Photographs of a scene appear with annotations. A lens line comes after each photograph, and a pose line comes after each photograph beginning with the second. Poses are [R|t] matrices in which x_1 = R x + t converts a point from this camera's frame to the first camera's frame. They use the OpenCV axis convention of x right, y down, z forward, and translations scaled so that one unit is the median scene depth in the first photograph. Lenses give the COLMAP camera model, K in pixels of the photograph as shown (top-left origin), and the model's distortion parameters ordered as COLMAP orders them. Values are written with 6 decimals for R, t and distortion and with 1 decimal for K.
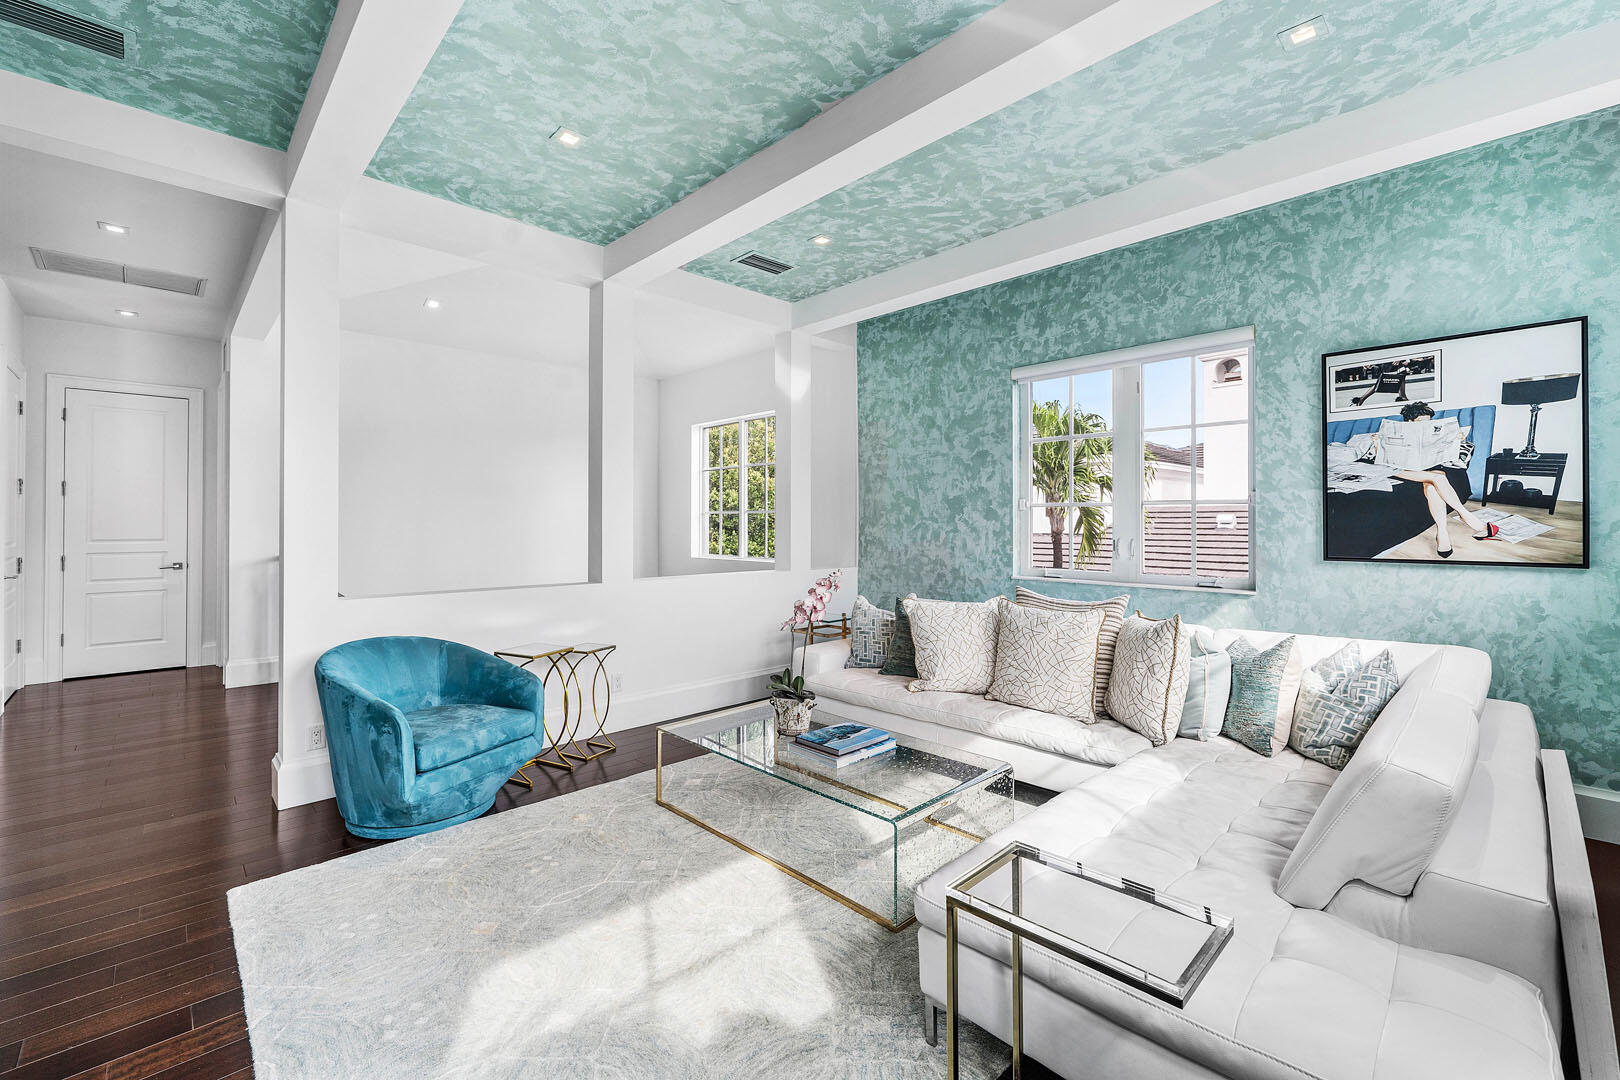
lens RADIAL K [[663.9, 0, 811.2], [0, 663.9, 527.0], [0, 0, 1]] dist [-0.002045, 0.000003]
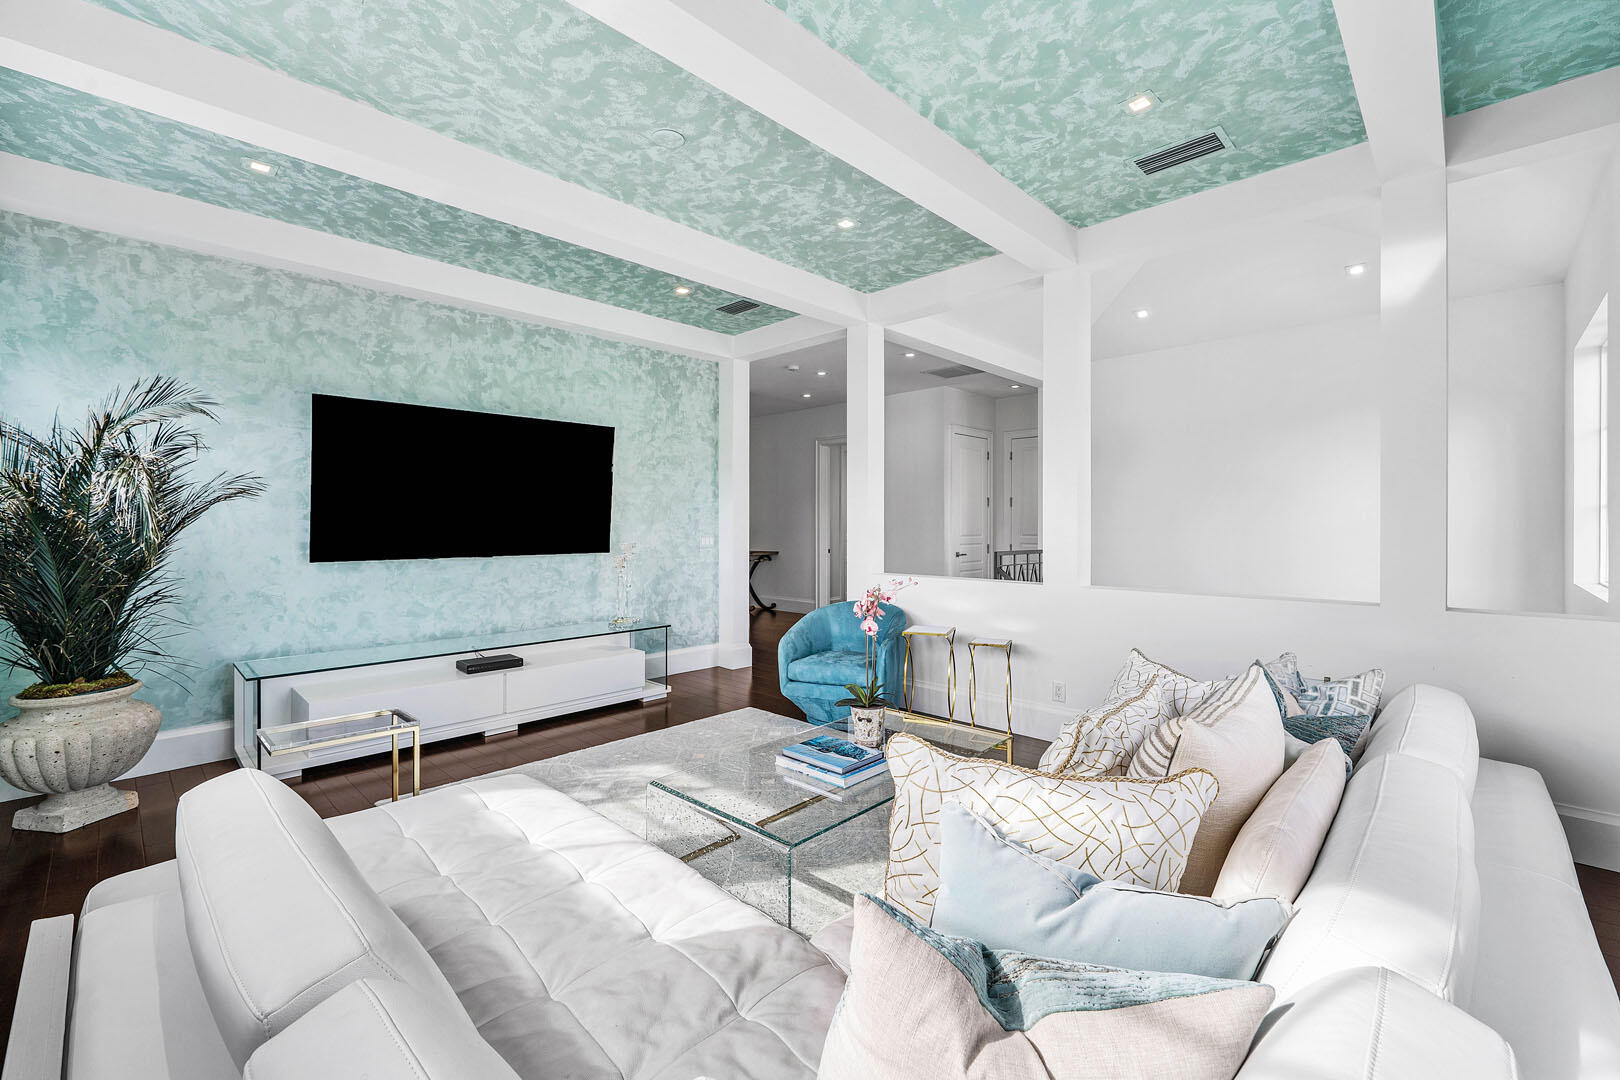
lens RADIAL K [[663.9, 0, 813.6], [0, 663.9, 530.9], [0, 0, 1]] dist [-0.002045, 0.000003]
pose [[0.067321, 0.008770, -0.997693, 0.976839], [-0.002045, 0.999960, 0.008652, -0.003946], [0.997729, 0.001458, 0.067337, 0.911041]]
